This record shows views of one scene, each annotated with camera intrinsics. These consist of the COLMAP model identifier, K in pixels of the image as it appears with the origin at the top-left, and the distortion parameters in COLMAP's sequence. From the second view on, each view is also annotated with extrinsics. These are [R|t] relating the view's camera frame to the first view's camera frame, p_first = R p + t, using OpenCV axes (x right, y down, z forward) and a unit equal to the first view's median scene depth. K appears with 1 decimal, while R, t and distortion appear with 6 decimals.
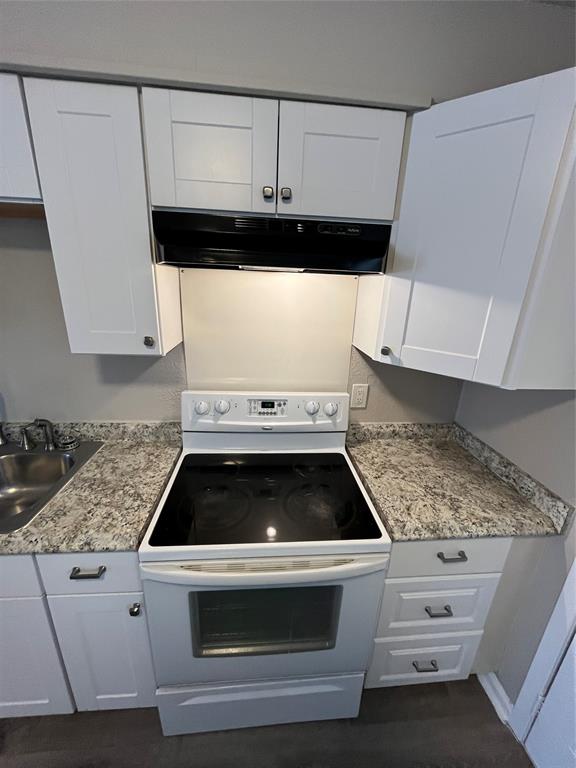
lens RADIAL K [[312.9, 0, 287.9], [0, 312.9, 383.4], [0, 0, 1]] dist [-0.002396, 0.000062]
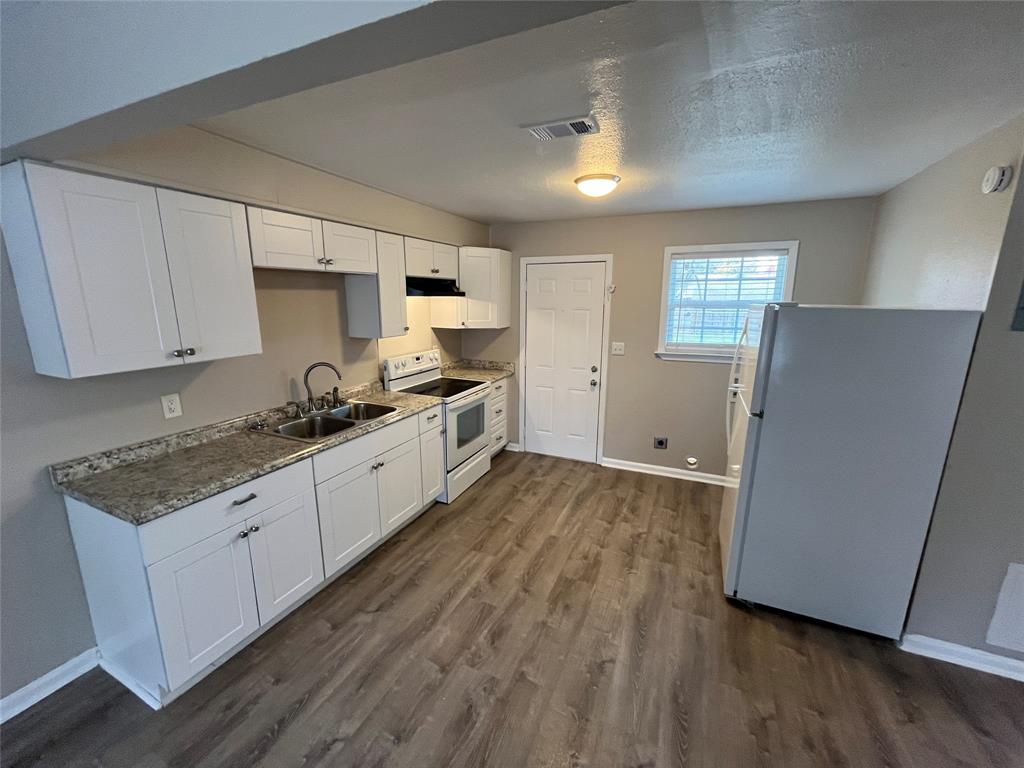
lens RADIAL K [[413.7, 0, 512.3], [0, 413.7, 384.6], [0, 0, 1]] dist [-0.003293, -0.000707]
pose [[0.483785, -0.222248, 0.846497, -2.102918], [0.284554, 0.954612, 0.088007, 0.167545], [-0.827636, 0.198298, 0.525069, -0.910409]]
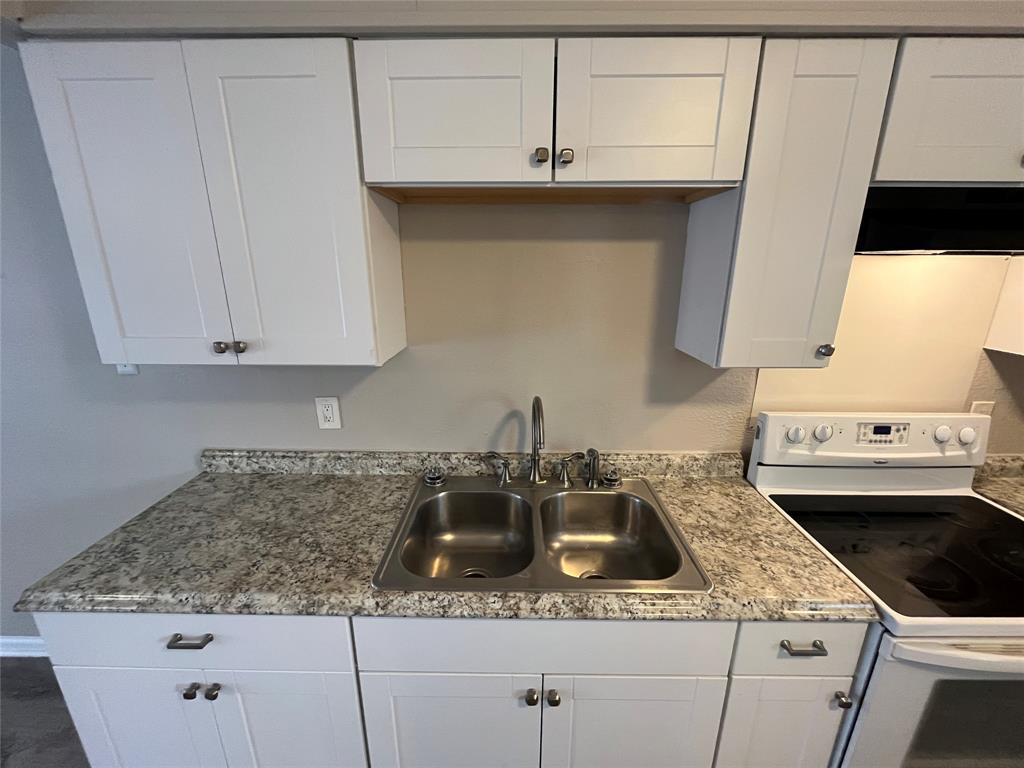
lens RADIAL K [[413.7, 0, 512.3], [0, 413.7, 384.6], [0, 0, 1]] dist [-0.003293, -0.000707]
pose [[0.995341, -0.012470, -0.095609, -0.851204], [0.008531, 0.999102, -0.041498, -0.007334], [0.096041, 0.040489, 0.994554, -0.076428]]
